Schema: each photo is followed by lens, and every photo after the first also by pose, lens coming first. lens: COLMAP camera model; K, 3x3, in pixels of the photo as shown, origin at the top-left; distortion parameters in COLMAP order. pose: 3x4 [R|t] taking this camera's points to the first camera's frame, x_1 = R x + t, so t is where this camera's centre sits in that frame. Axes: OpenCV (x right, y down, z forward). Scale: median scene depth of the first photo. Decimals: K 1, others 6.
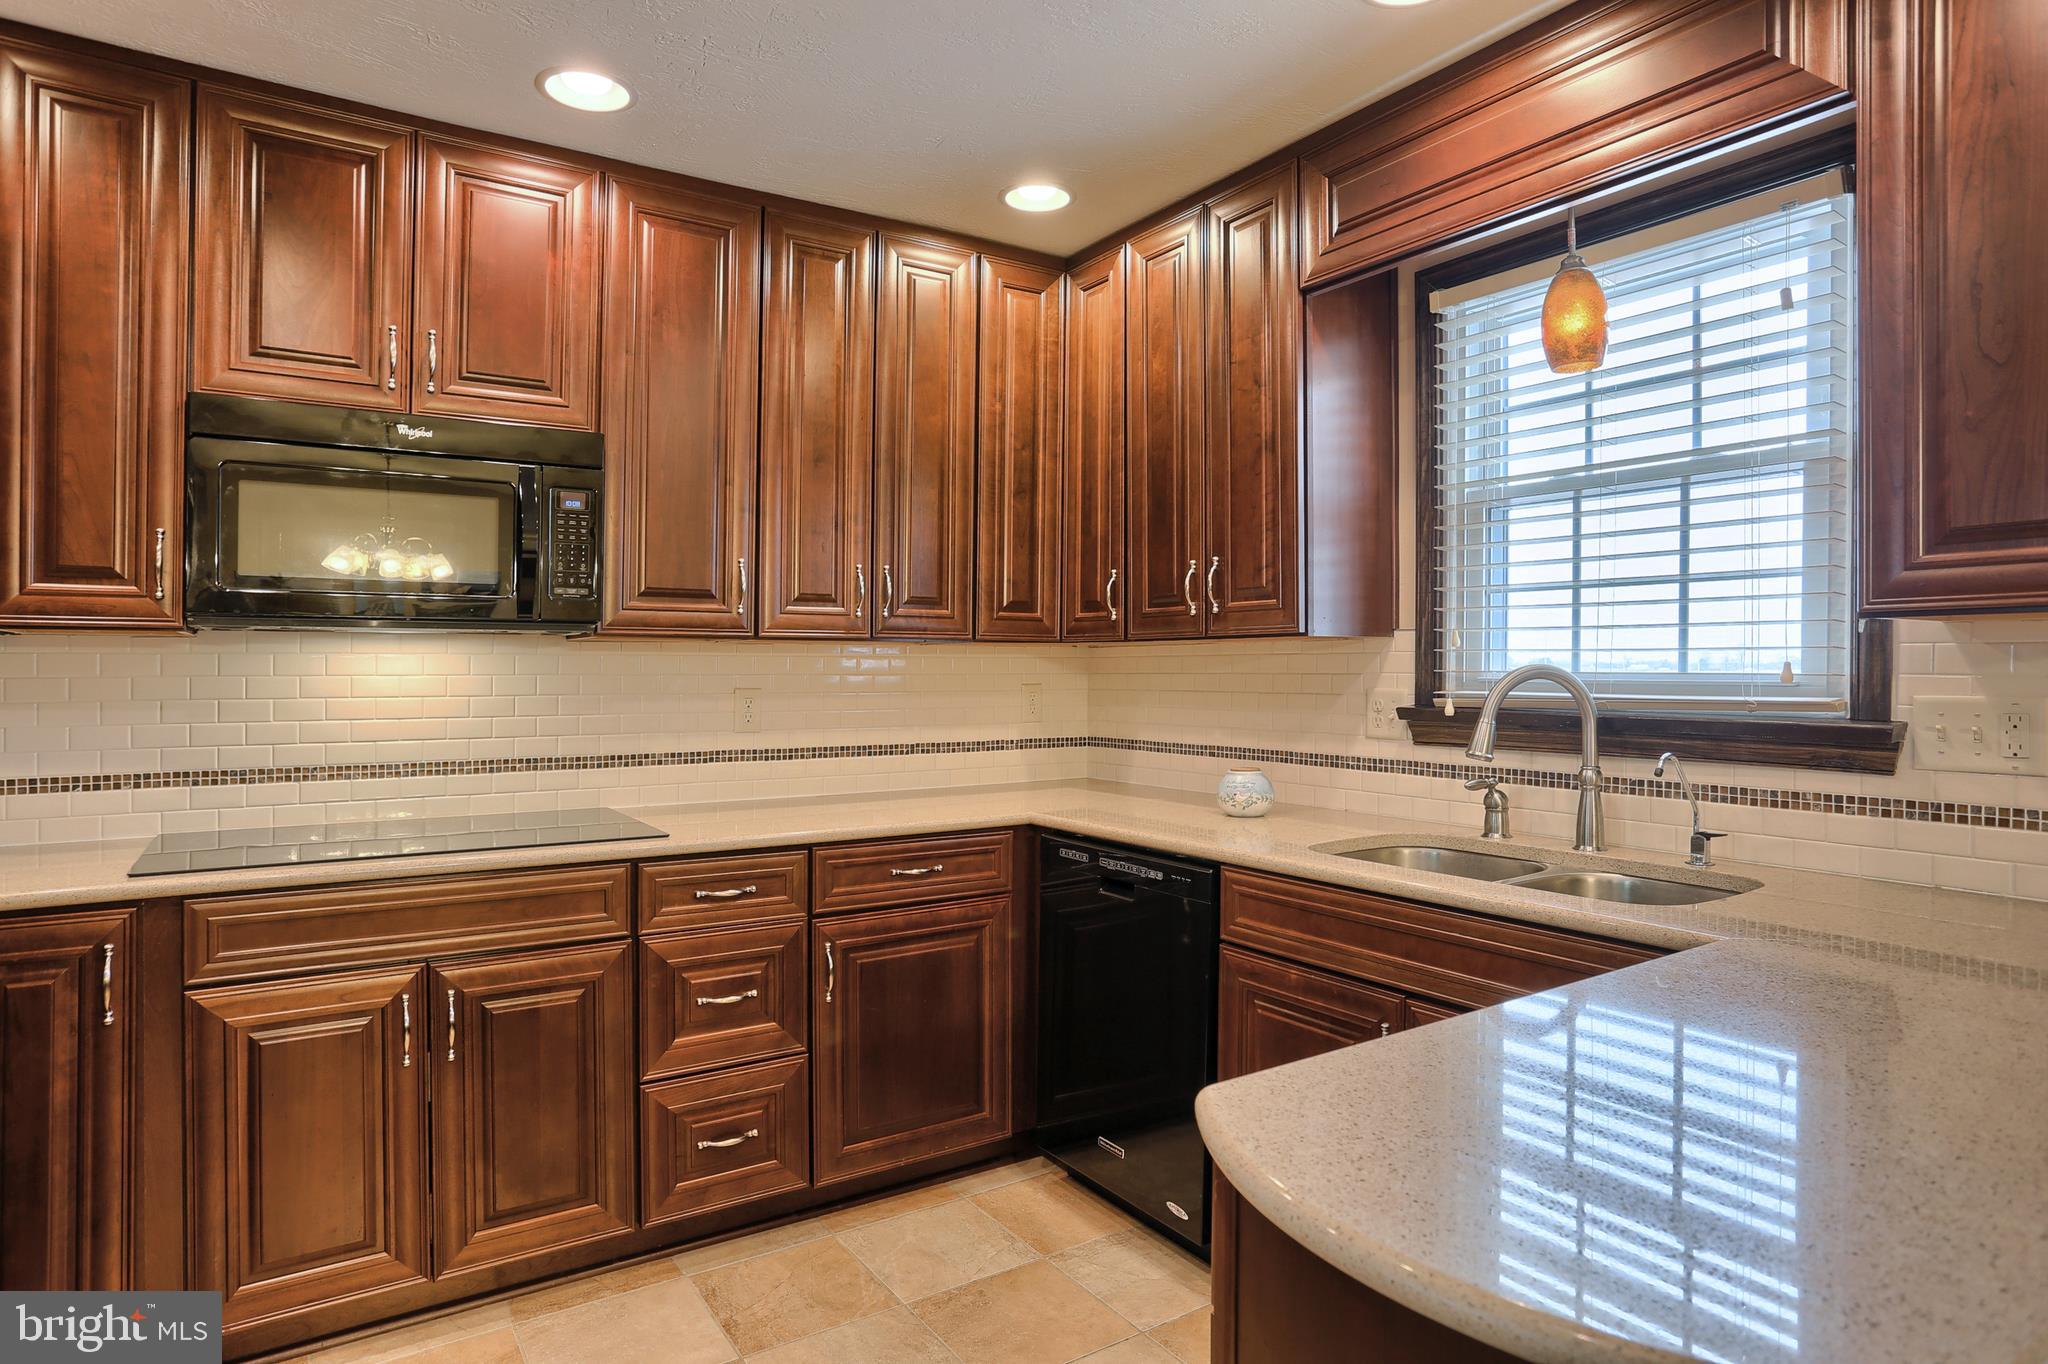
lens RADIAL K [[1140.0, 0, 975.4], [0, 1140.0, 661.3], [0, 0, 1]] dist [-0.040004, 0.005039]
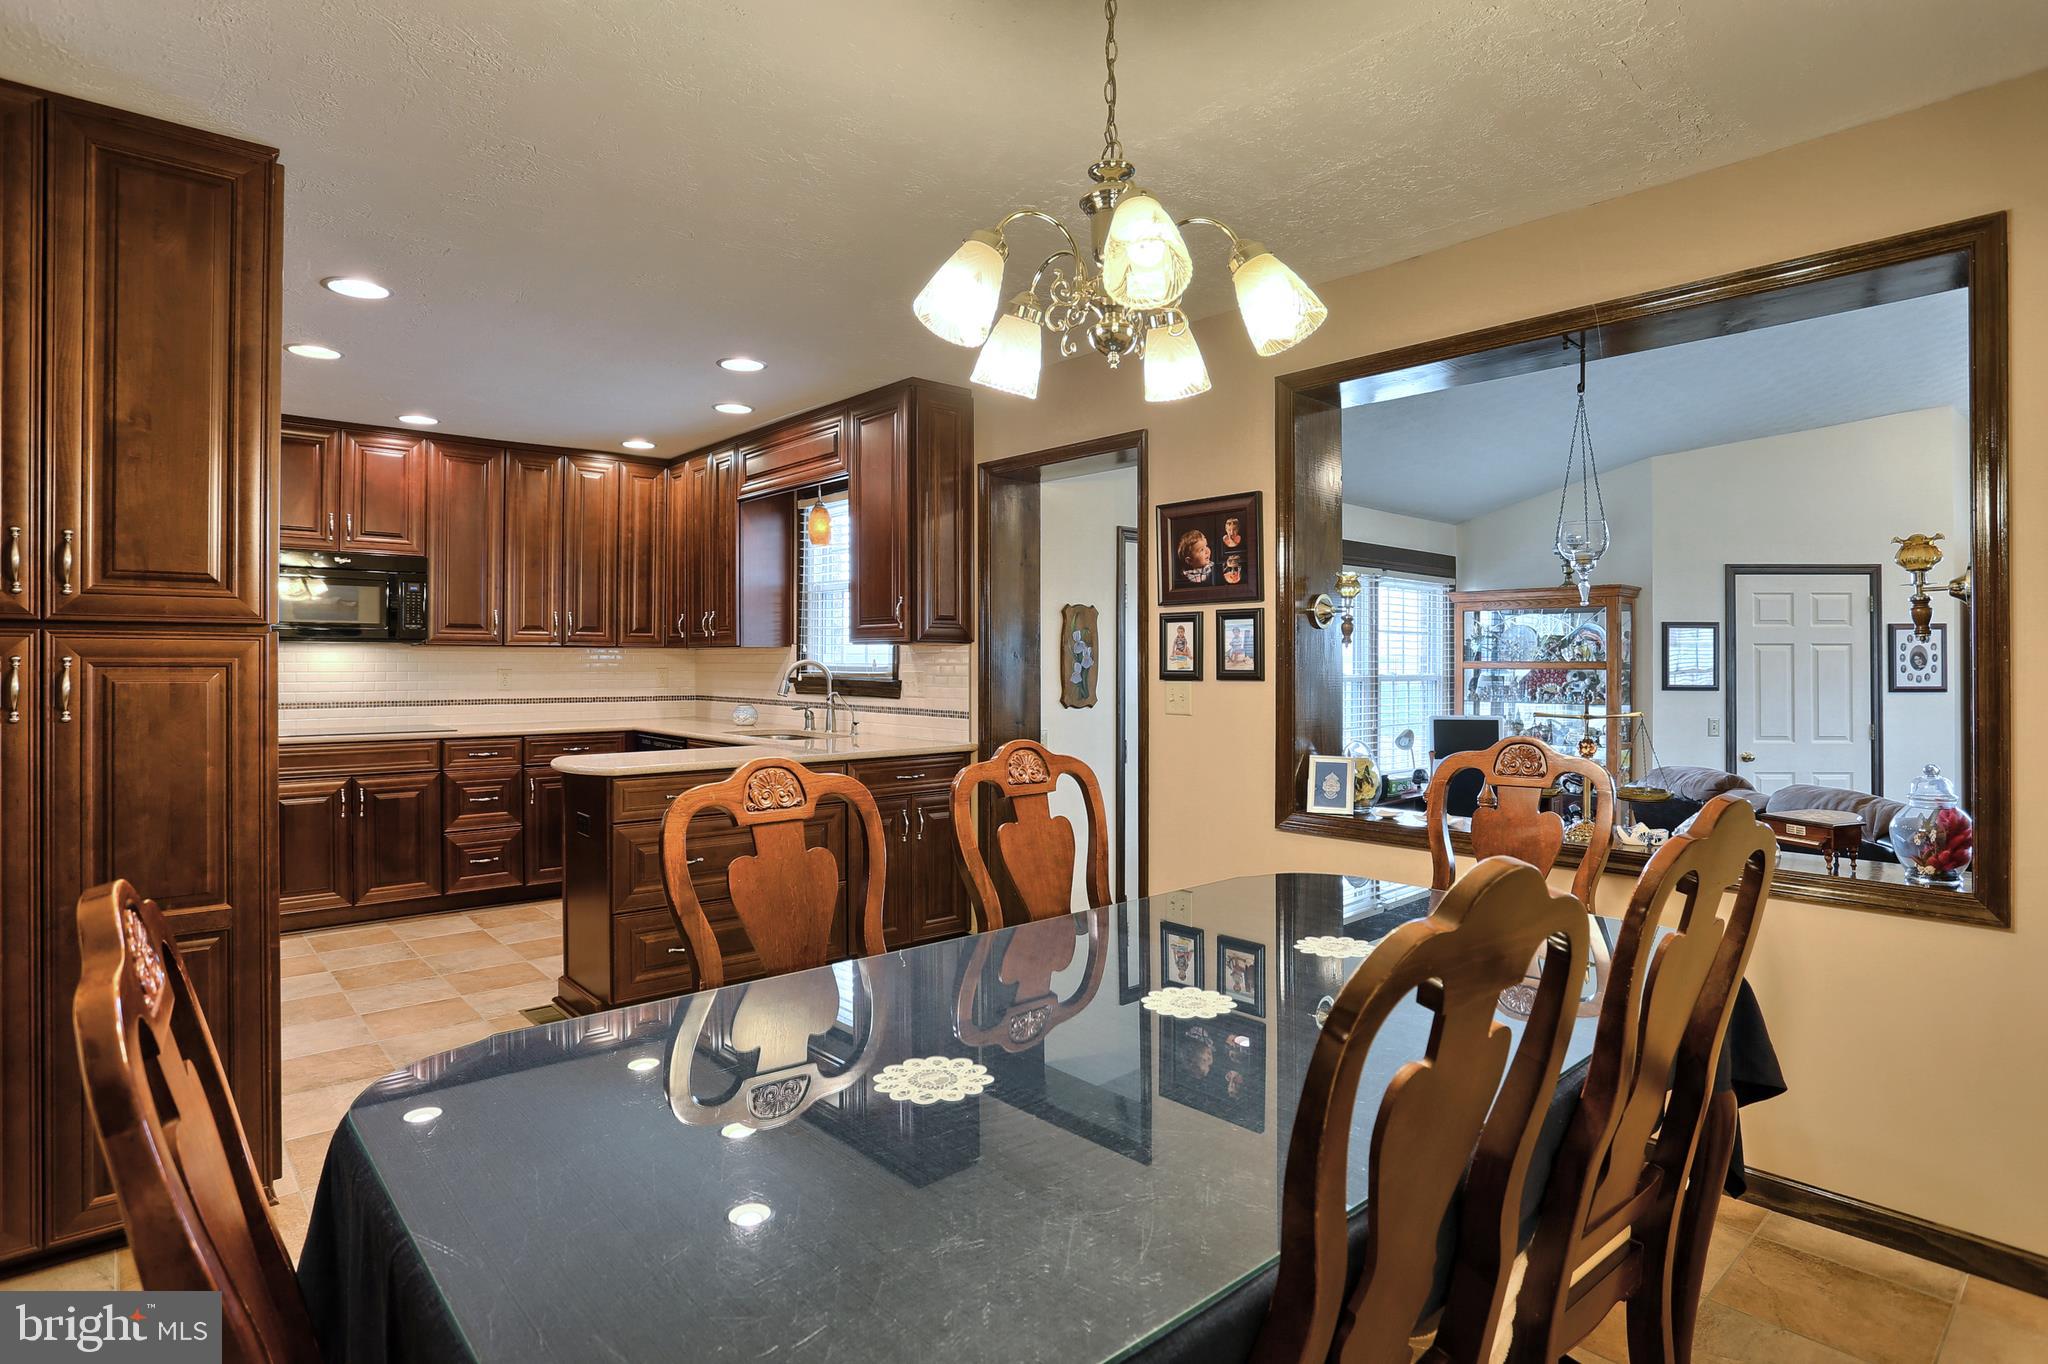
lens RADIAL K [[1076.3, 0, 1011.7], [0, 1076.3, 676.5], [0, 0, 1]] dist [-0.054572, 0.020879]
pose [[0.987463, 0.002353, 0.157830, 0.491861], [-0.005692, 0.999769, 0.020711, -0.010025], [-0.157745, -0.021349, 0.987249, -1.285461]]
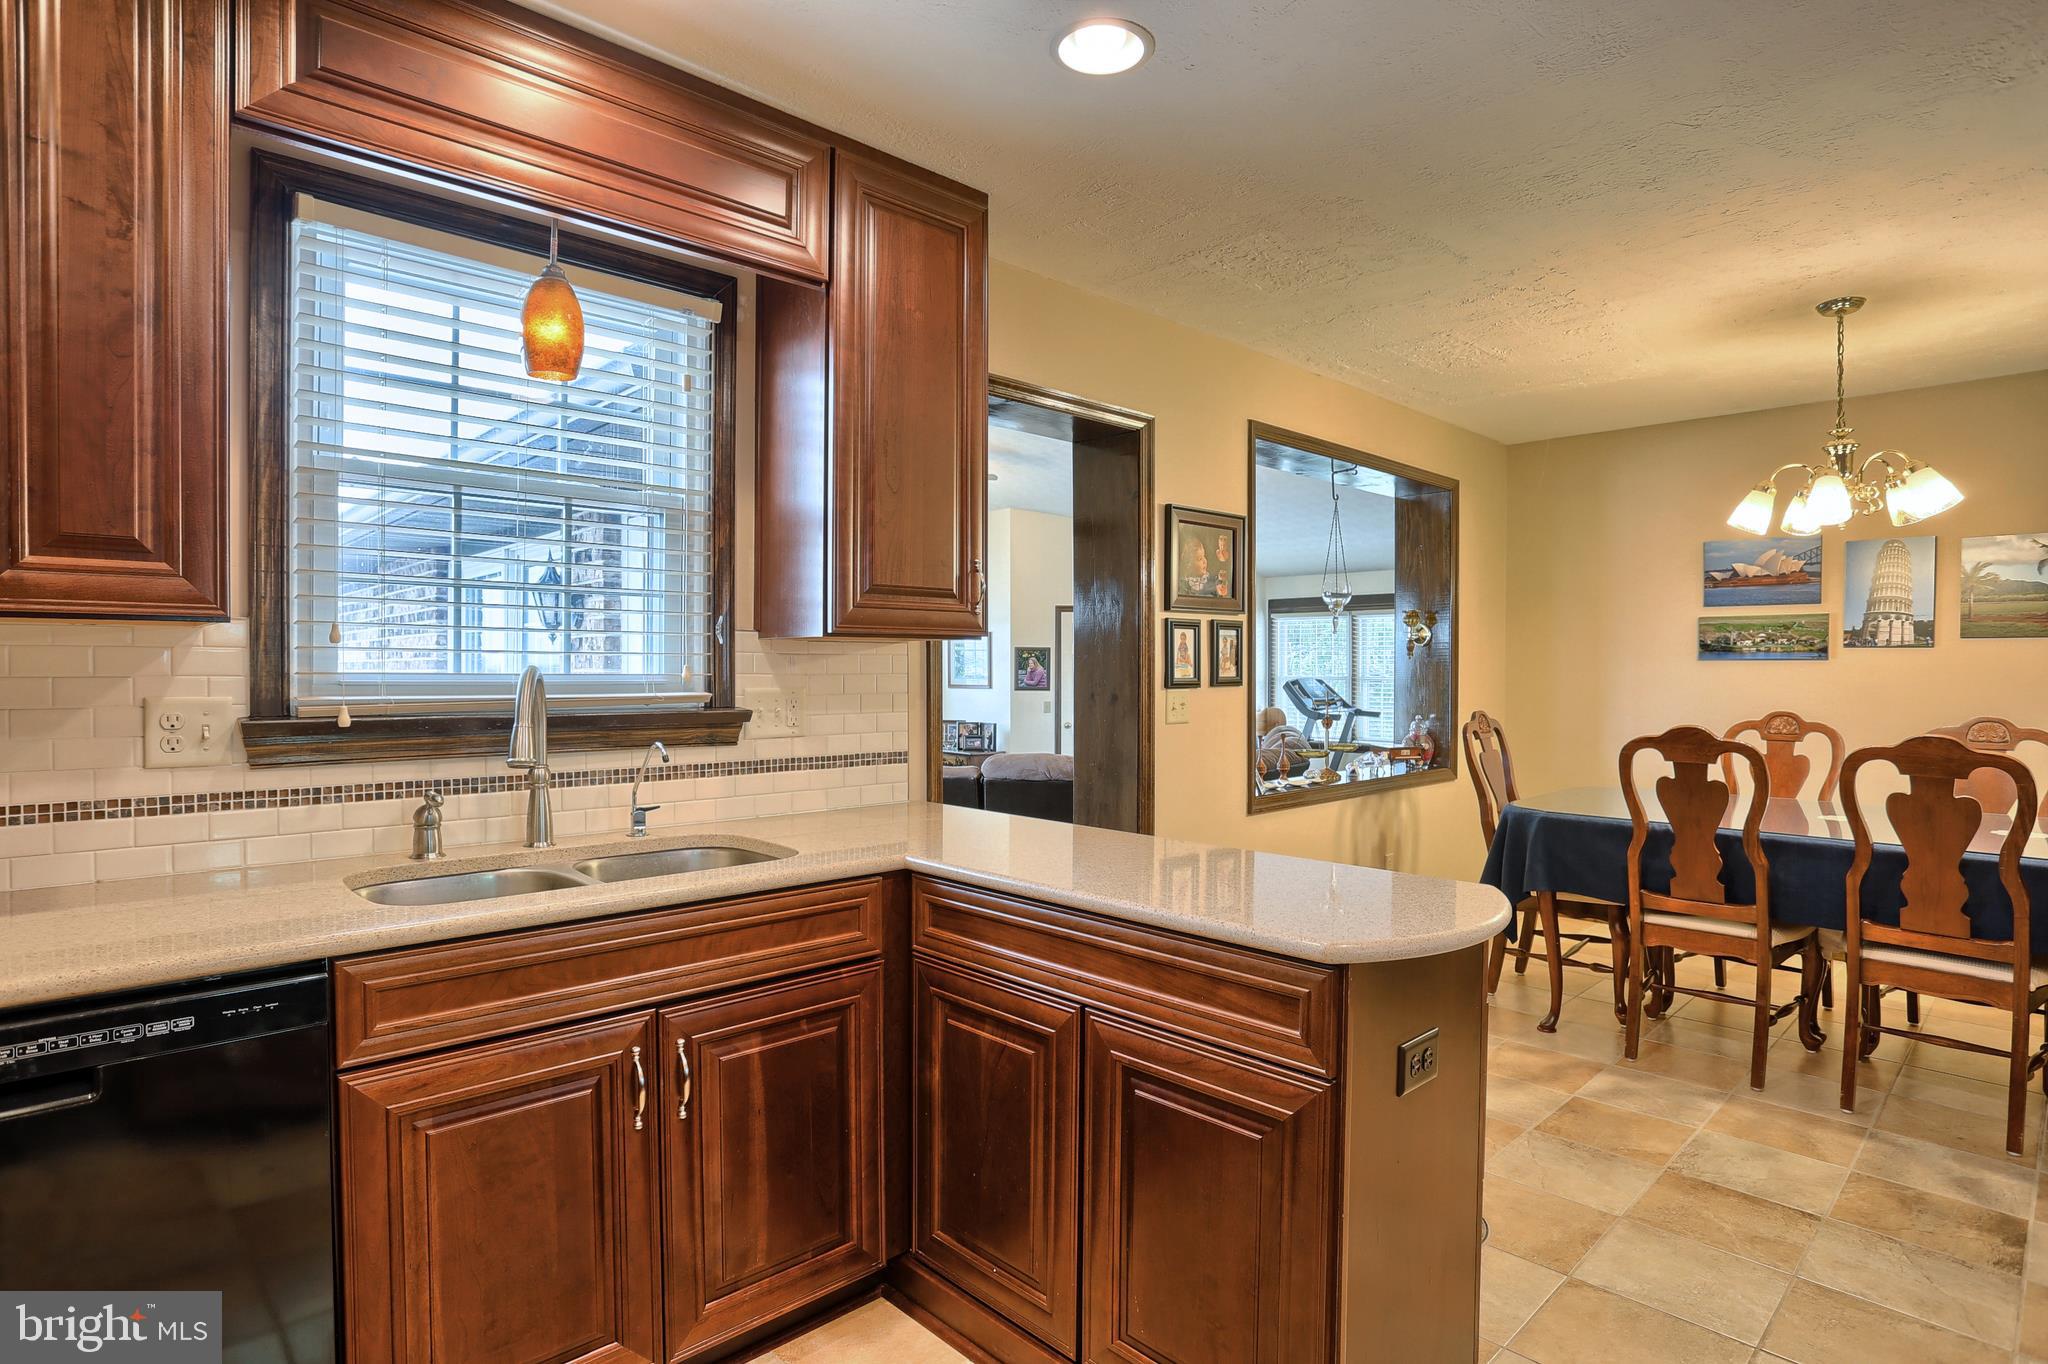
lens RADIAL K [[1076.3, 0, 1015.6], [0, 1076.3, 687.2], [0, 0, 1]] dist [-0.054572, 0.020879]
pose [[-0.192430, -0.015578, 0.981187, -0.430443], [-0.008304, 0.999864, 0.014246, 0.004244], [-0.981275, -0.005406, -0.192534, 0.665224]]
